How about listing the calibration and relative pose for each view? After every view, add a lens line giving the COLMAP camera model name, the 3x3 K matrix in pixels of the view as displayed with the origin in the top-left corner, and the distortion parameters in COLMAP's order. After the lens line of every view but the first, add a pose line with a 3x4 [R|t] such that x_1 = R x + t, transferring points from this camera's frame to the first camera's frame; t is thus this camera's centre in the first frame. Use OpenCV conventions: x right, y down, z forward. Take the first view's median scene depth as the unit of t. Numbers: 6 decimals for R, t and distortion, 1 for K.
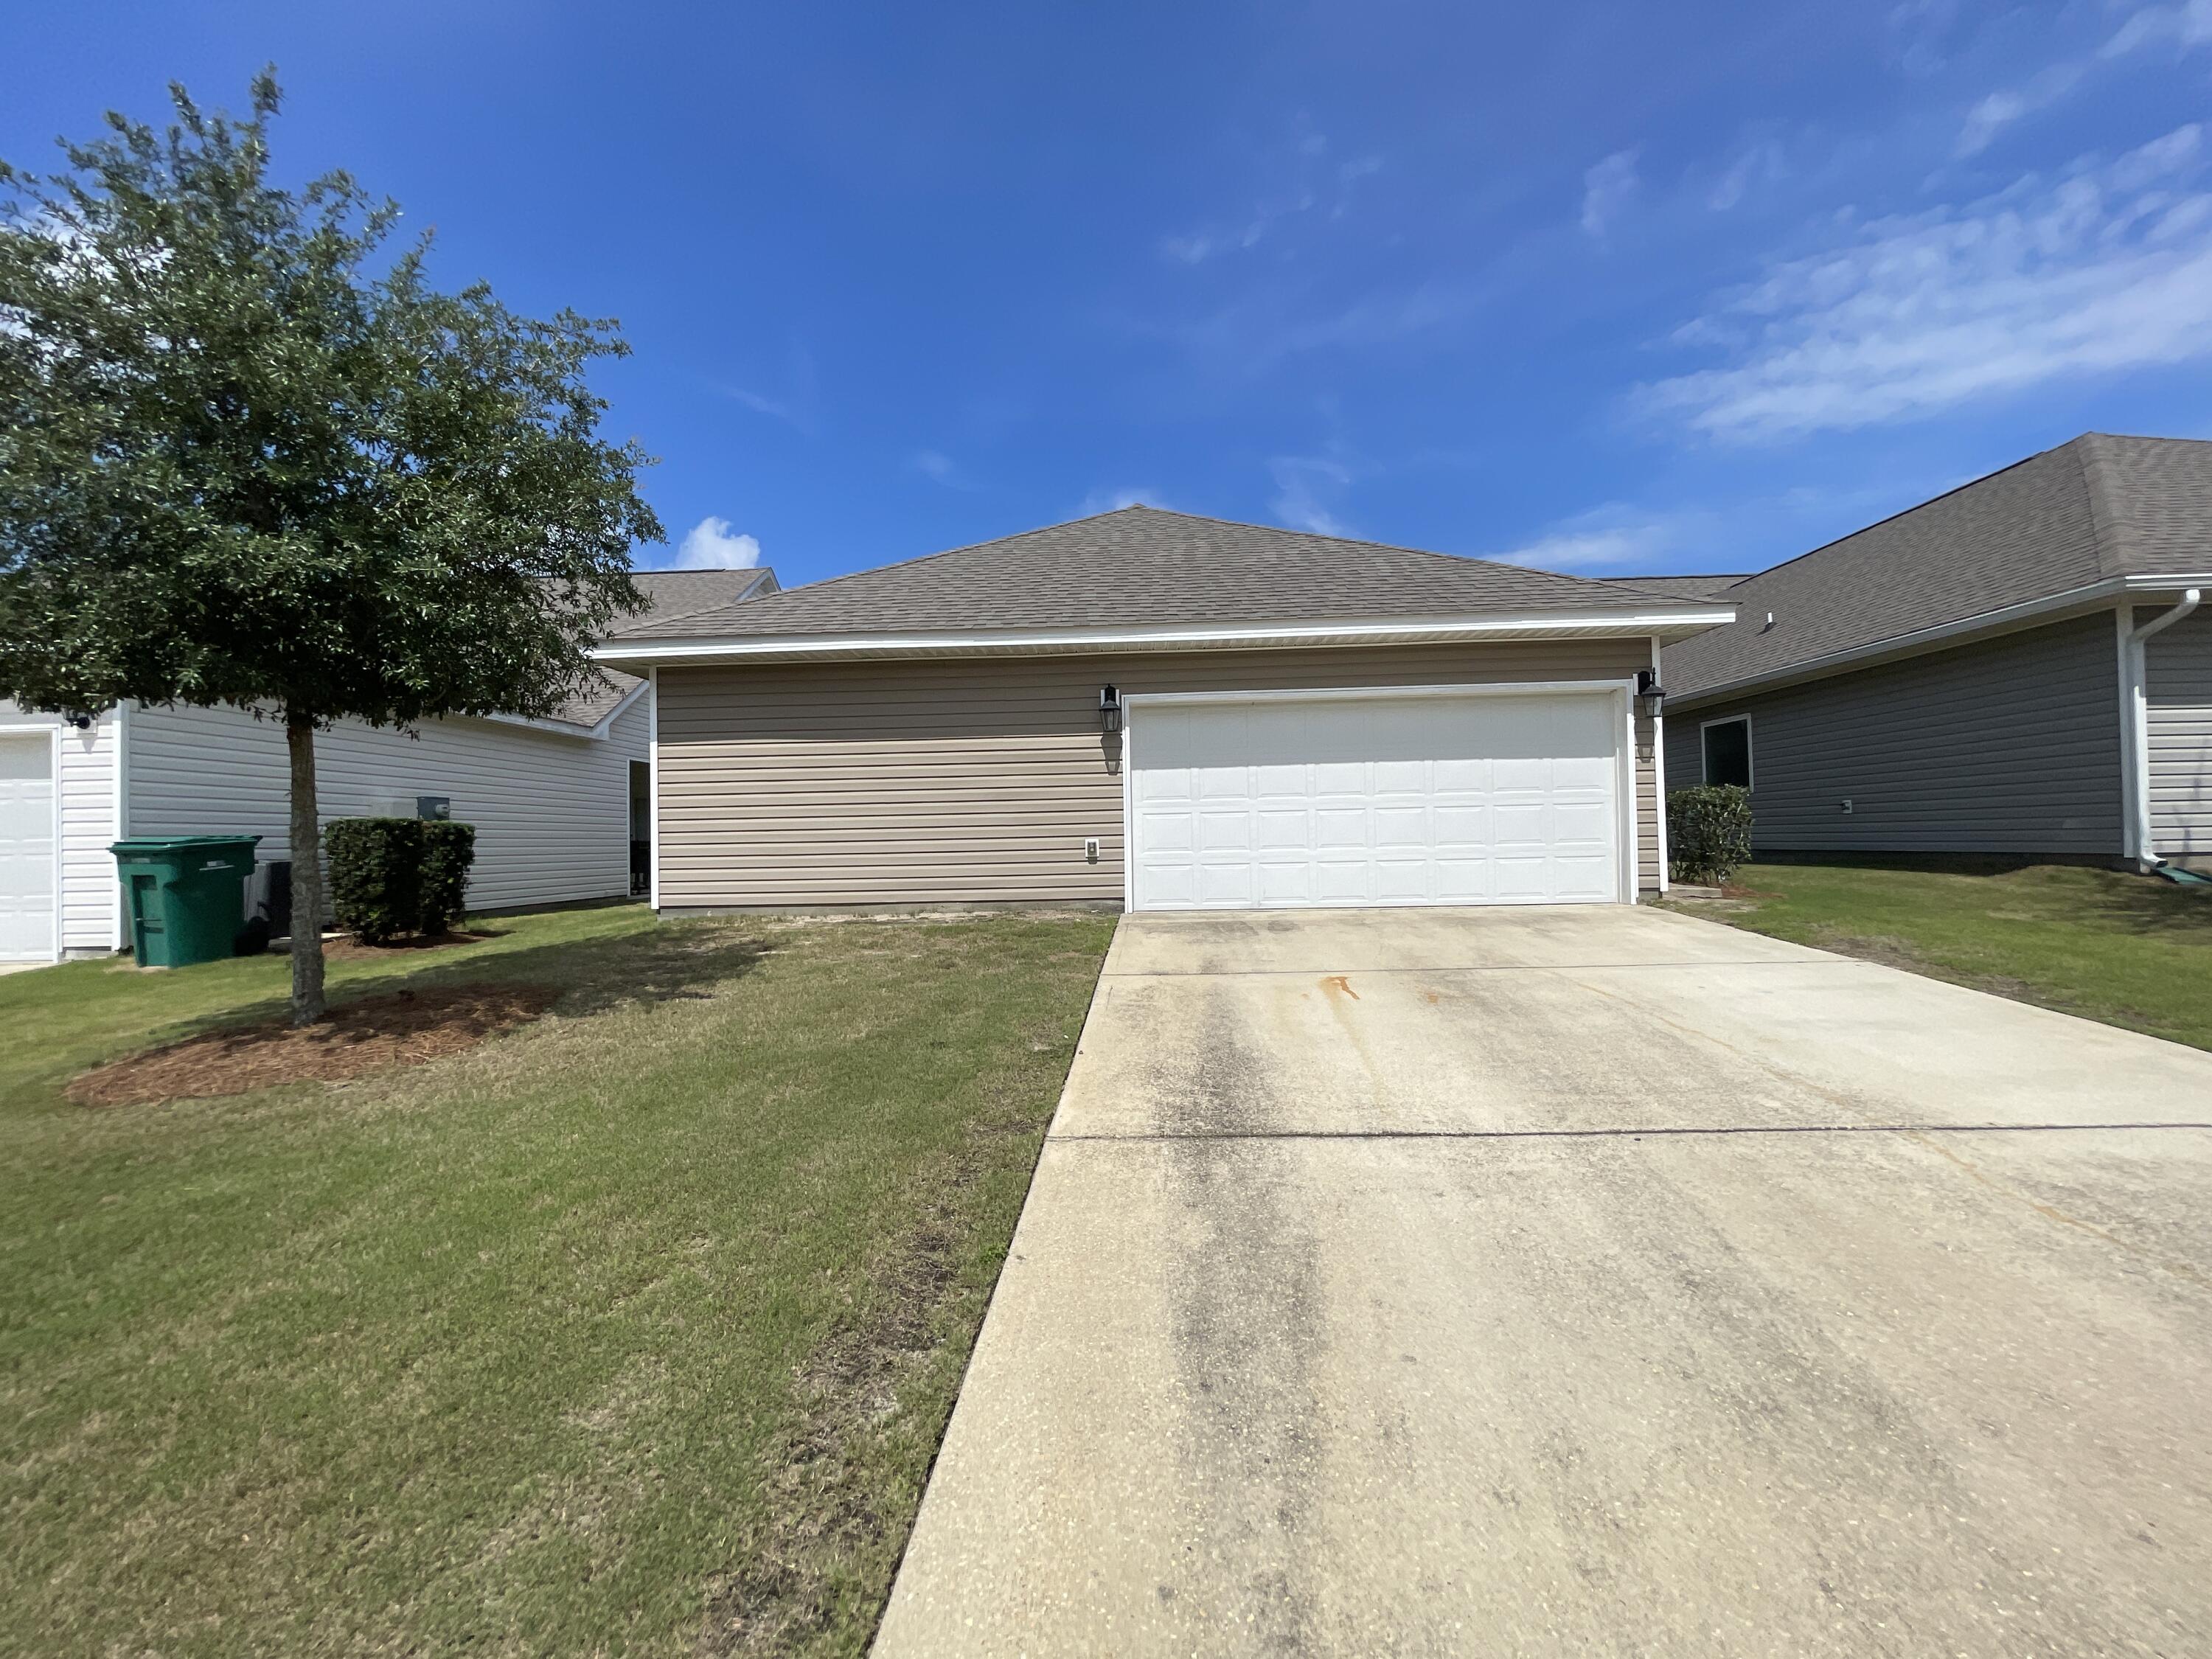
lens RADIAL K [[903.5, 0, 1111.2], [0, 903.5, 824.8], [0, 0, 1]] dist [-0.010248, 0.000309]
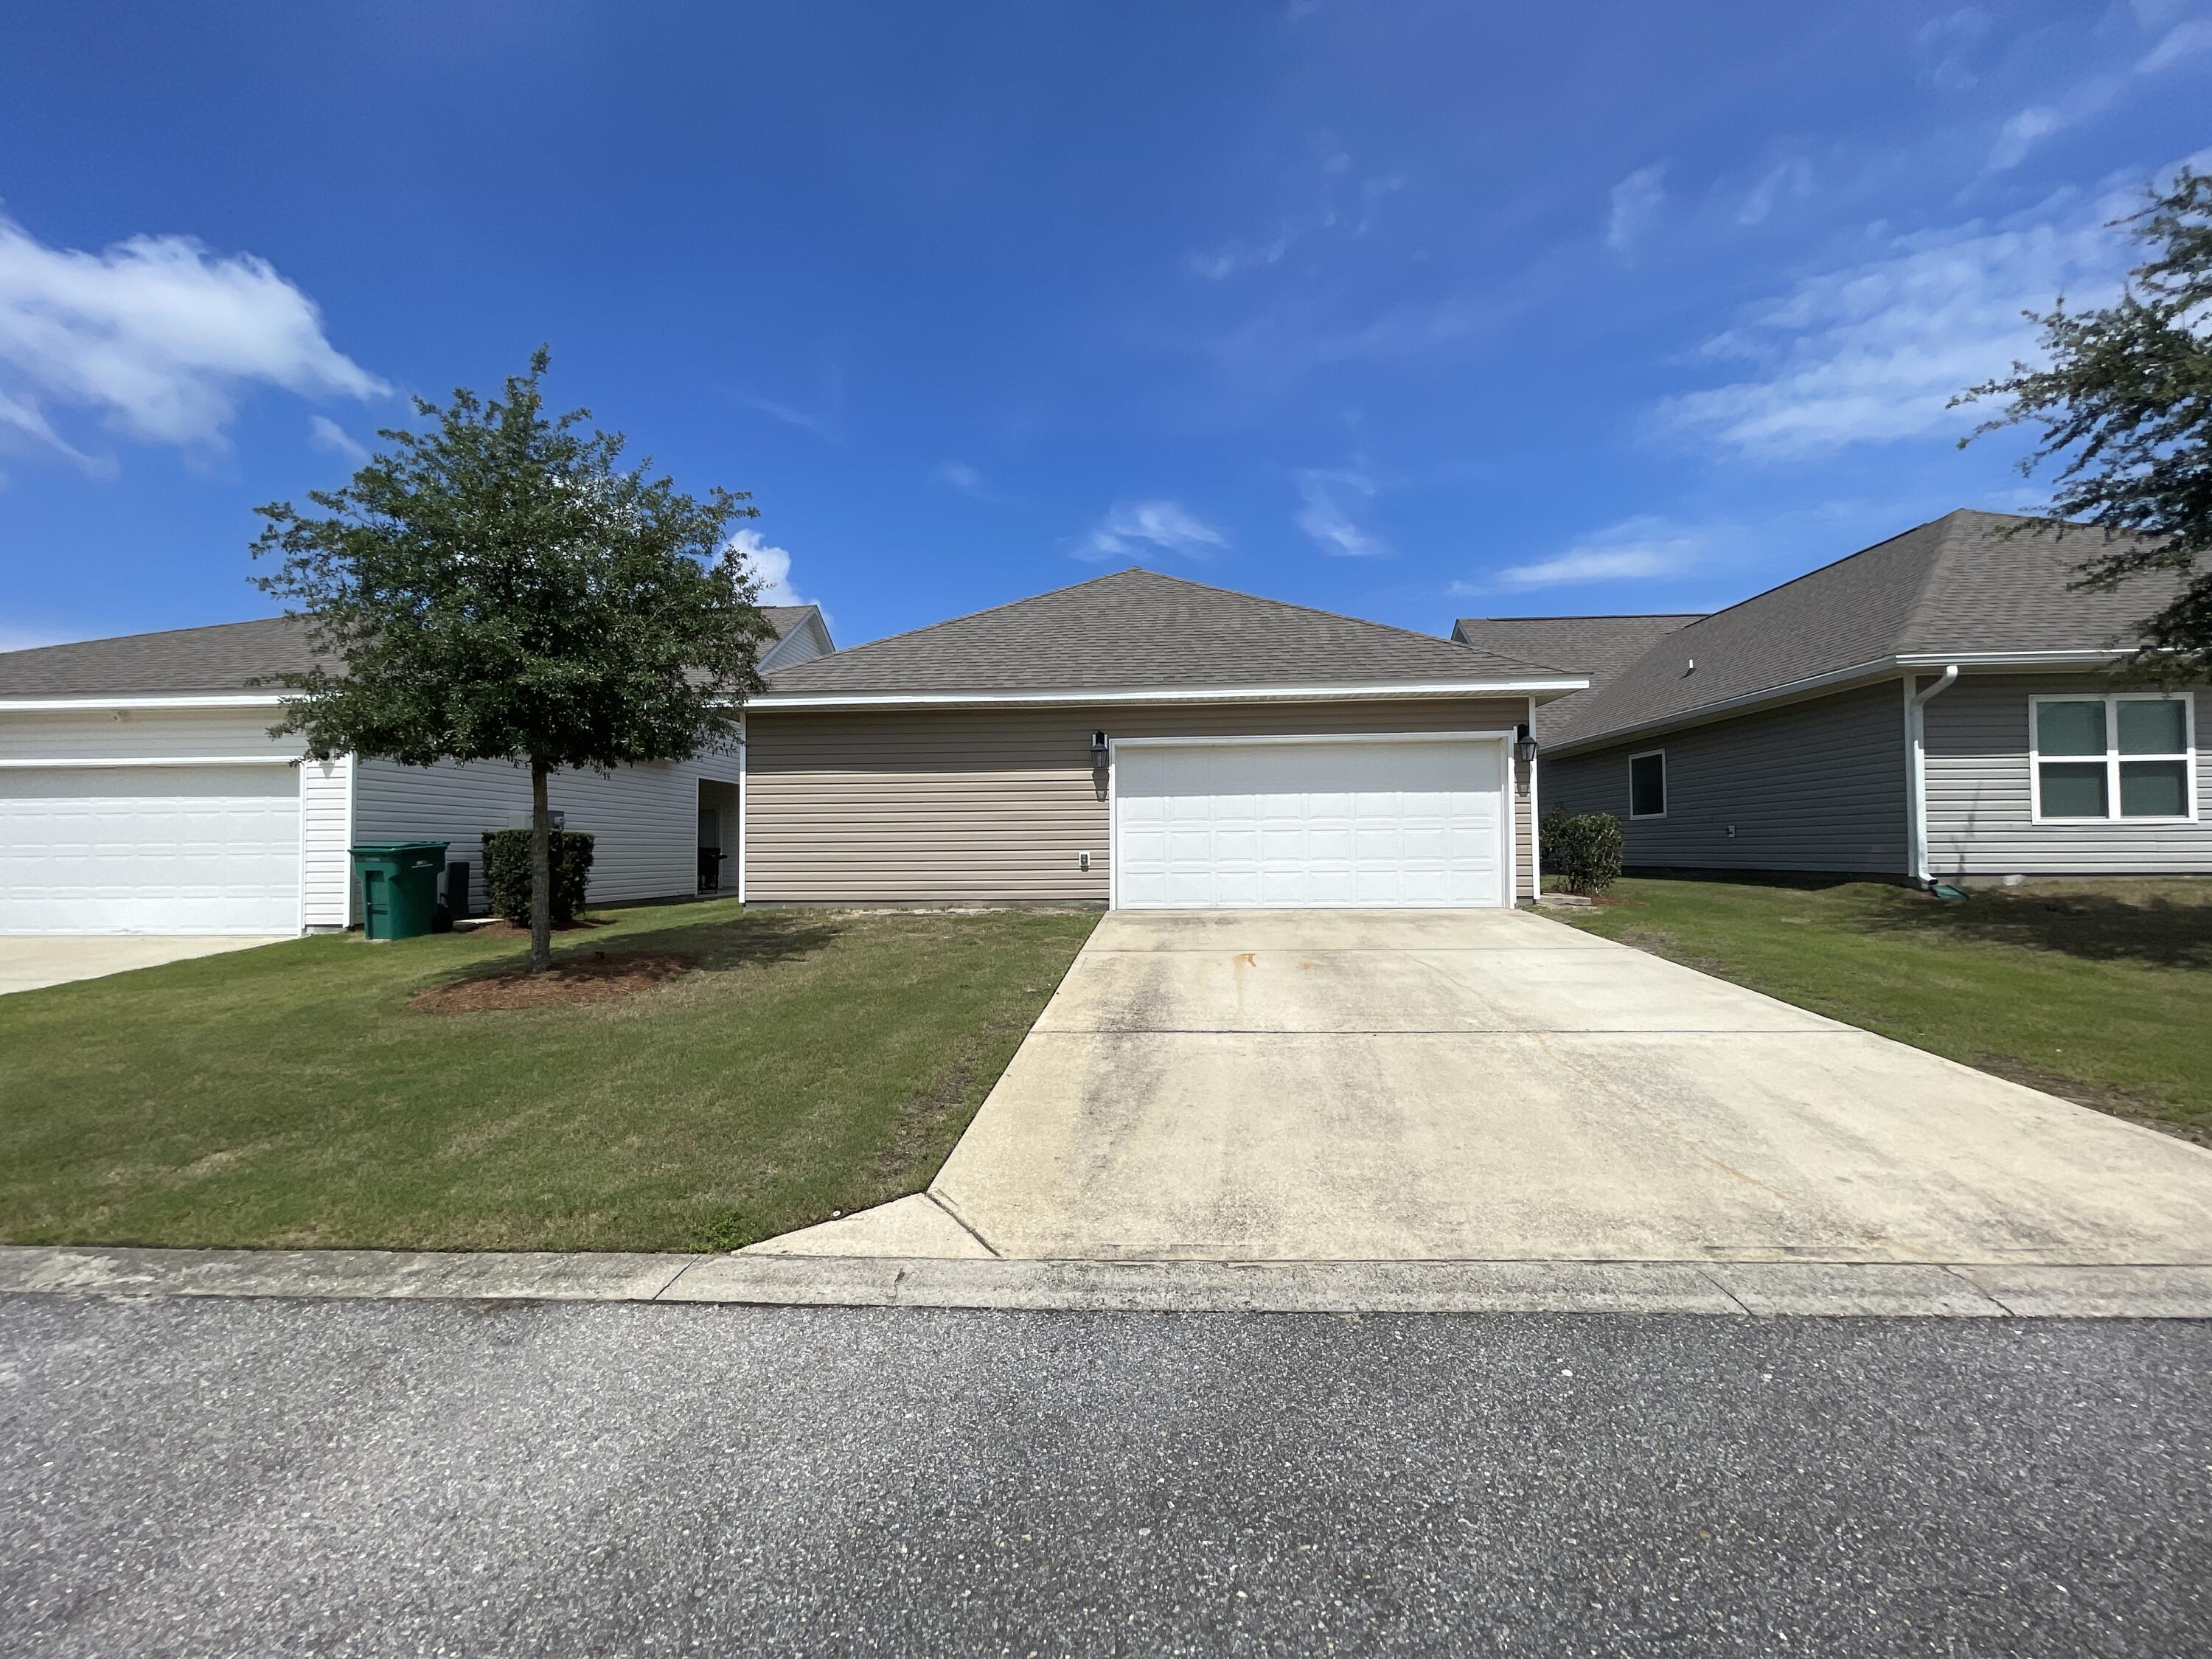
lens RADIAL K [[903.5, 0, 1100.2], [0, 903.5, 833.0], [0, 0, 1]] dist [-0.010248, 0.000309]
pose [[0.999298, 0.011177, -0.035752, 0.047124], [-0.011256, 0.999935, -0.002008, -0.008541], [0.035727, 0.002409, 0.999359, -0.274626]]
